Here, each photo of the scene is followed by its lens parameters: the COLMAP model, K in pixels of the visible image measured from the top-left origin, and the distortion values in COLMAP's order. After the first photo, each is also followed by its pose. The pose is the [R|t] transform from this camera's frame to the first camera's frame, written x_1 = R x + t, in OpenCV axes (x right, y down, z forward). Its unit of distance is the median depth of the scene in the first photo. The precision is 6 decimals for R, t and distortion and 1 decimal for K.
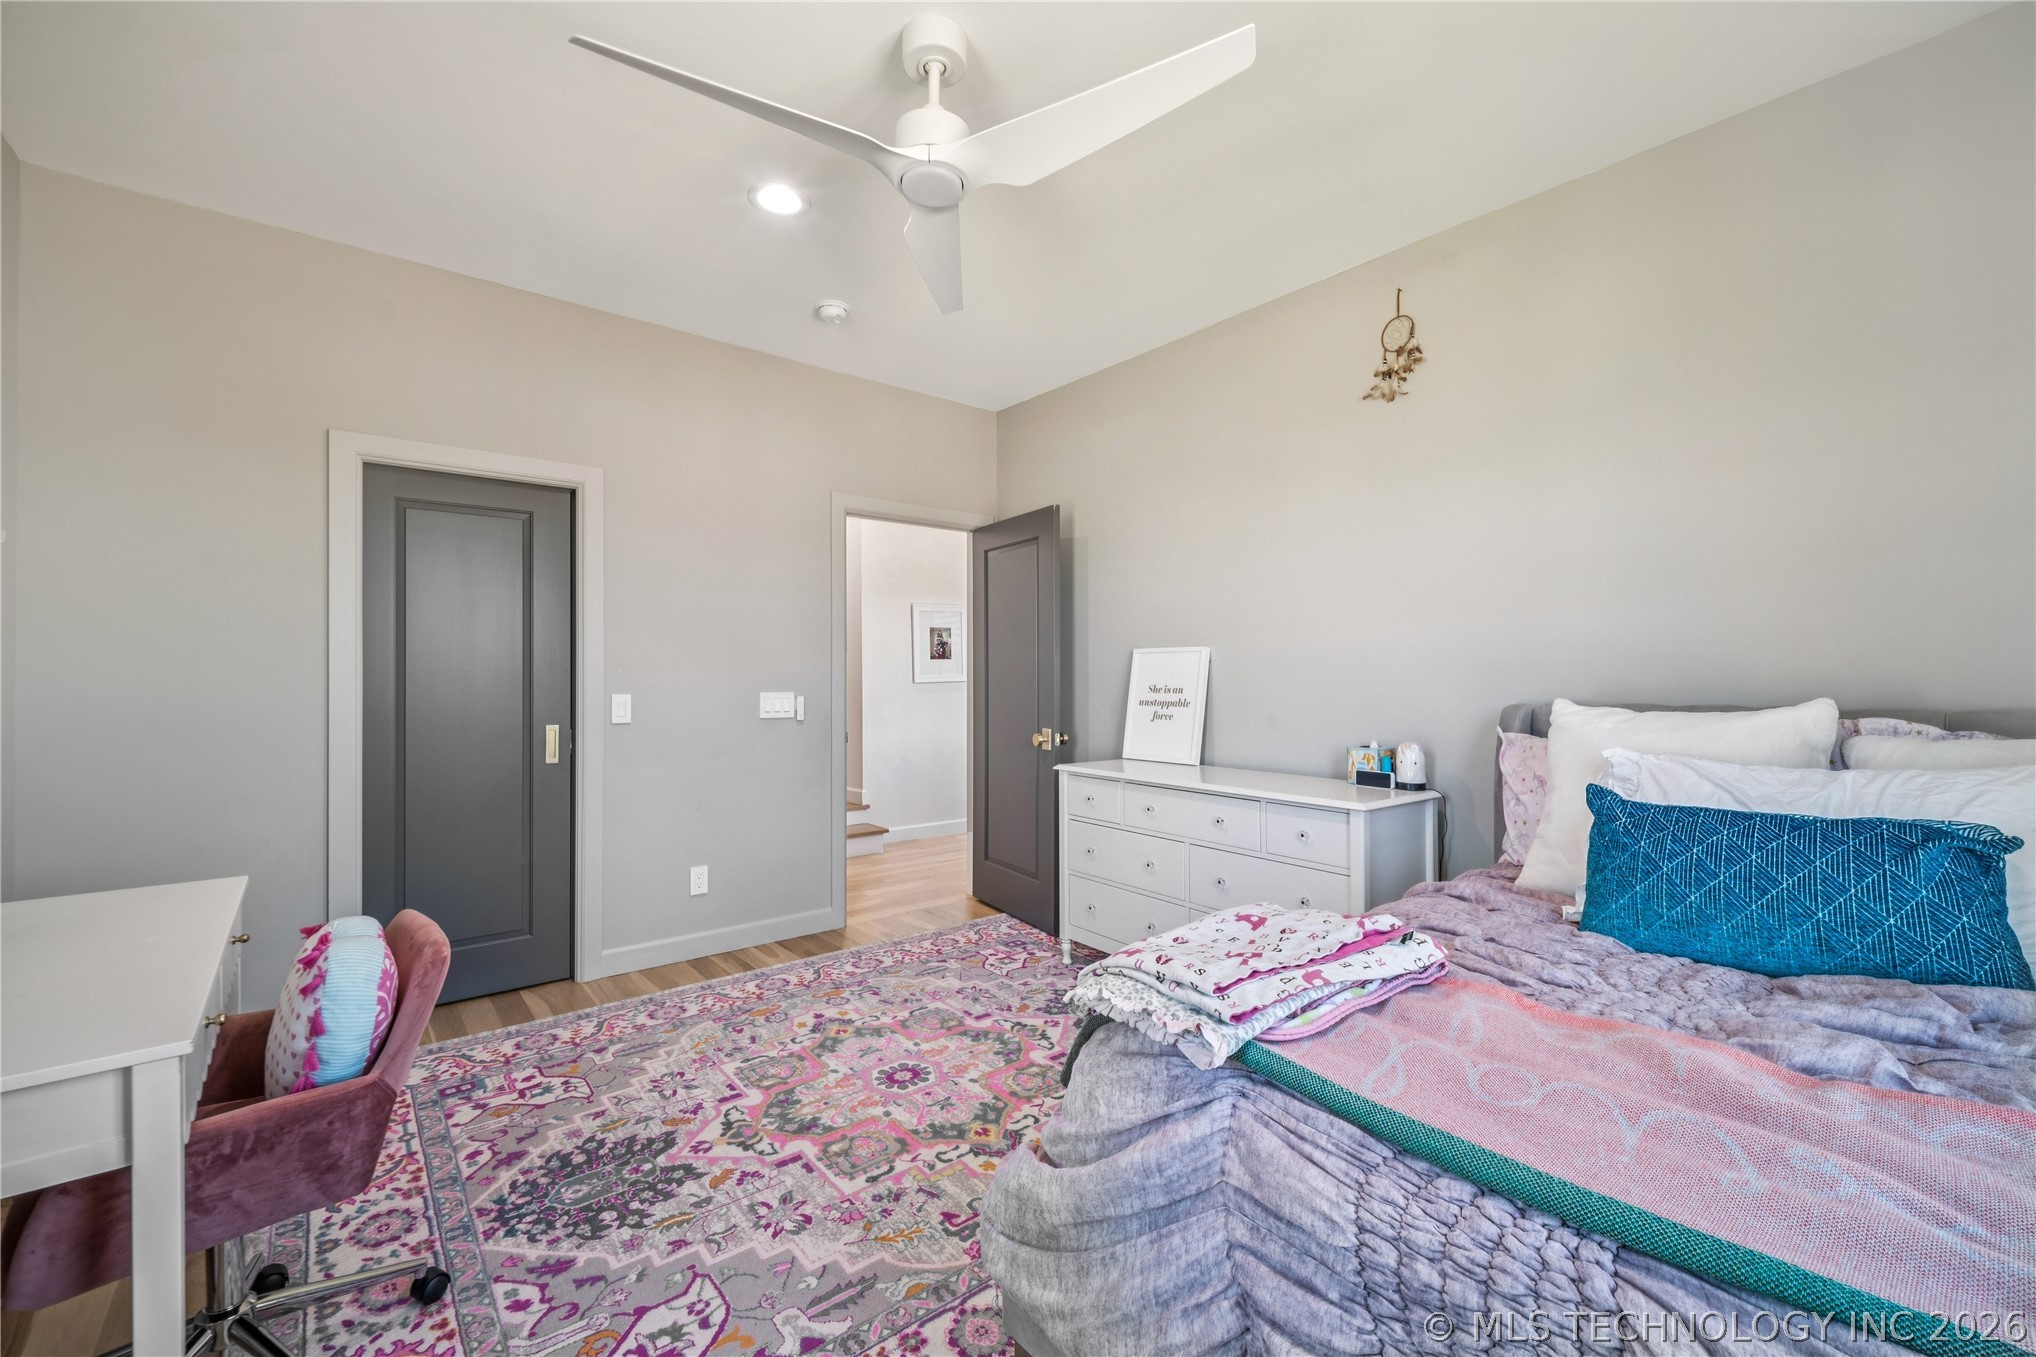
lens RADIAL K [[836.4, 0, 1014.7], [0, 836.4, 671.9], [0, 0, 1]] dist [0.008507, -0.000119]
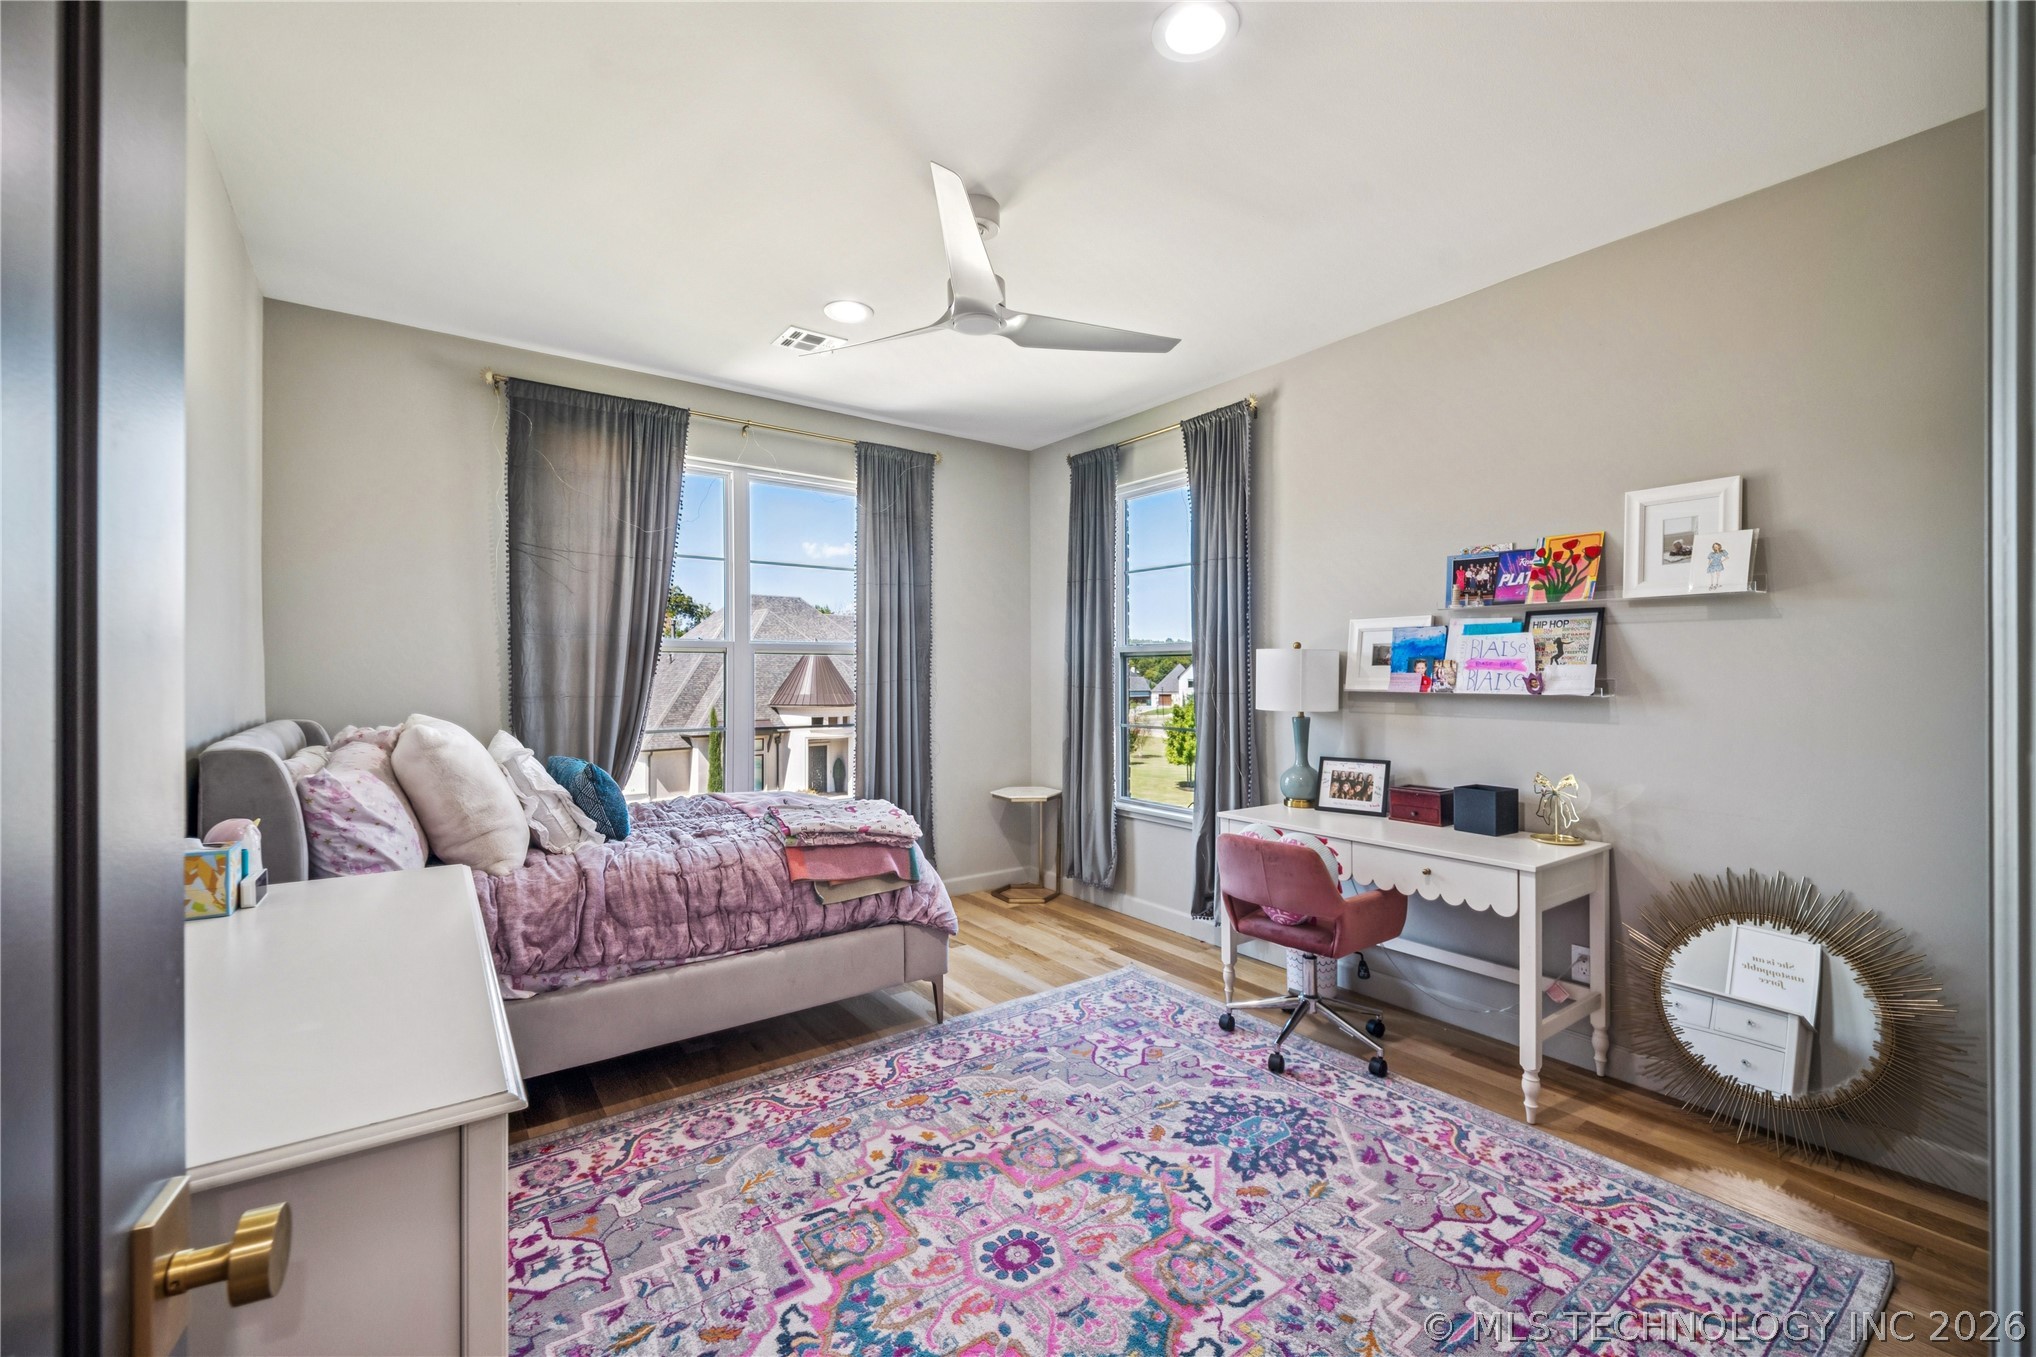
lens RADIAL K [[836.4, 0, 1014.7], [0, 836.4, 671.9], [0, 0, 1]] dist [0.008507, -0.000119]
pose [[-0.998558, 0.001497, 0.053666, -0.200480], [0.001410, 0.999998, -0.001659, -0.036043], [-0.053669, -0.001581, -0.998558, 2.039400]]
